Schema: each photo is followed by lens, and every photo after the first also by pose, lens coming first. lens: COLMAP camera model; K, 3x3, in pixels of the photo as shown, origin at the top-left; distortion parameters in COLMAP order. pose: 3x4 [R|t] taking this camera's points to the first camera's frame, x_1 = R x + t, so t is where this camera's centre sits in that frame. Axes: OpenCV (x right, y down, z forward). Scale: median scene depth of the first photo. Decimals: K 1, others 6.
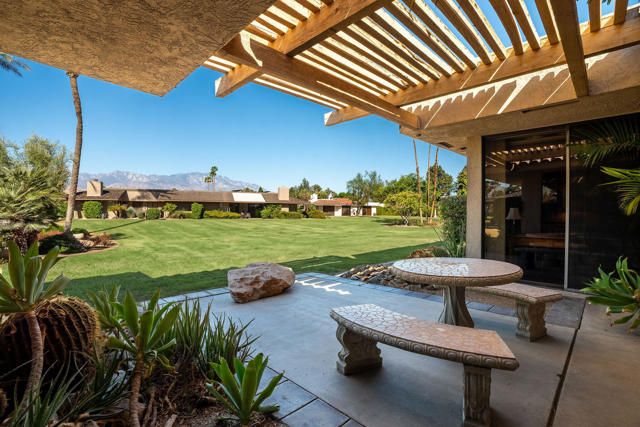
lens RADIAL K [[297.2, 0, 319.2], [0, 297.2, 202.6], [0, 0, 1]] dist [-0.015648, 0.002667]
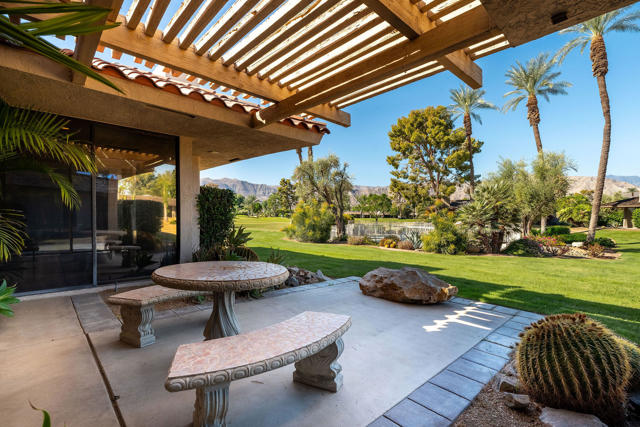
lens RADIAL K [[297.2, 0, 323.3], [0, 297.2, 231.3], [0, 0, 1]] dist [-0.015648, 0.002667]
pose [[-0.014126, 0.050418, -0.998628, 0.076891], [0.018554, 0.998569, 0.050152, 0.002377], [0.999728, -0.017820, -0.015041, 0.072053]]
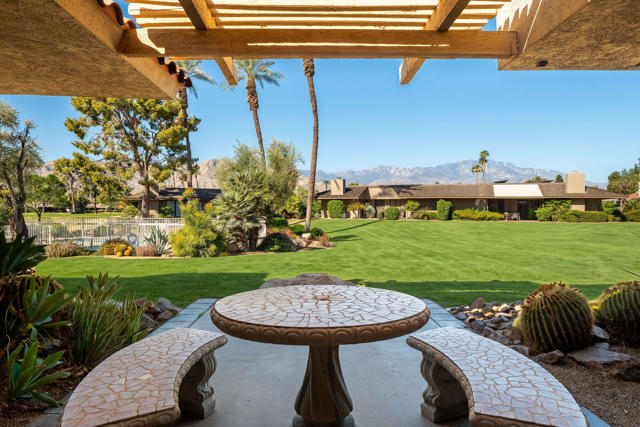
lens RADIAL K [[393.0, 0, 321.2], [0, 393.0, 207.6], [0, 0, 1]] dist [-0.032759, 0.003354]
pose [[0.734139, -0.005009, -0.678980, 0.053426], [0.019907, 0.999702, 0.014148, 0.000635], [0.678707, -0.023903, 0.734020, 0.023527]]
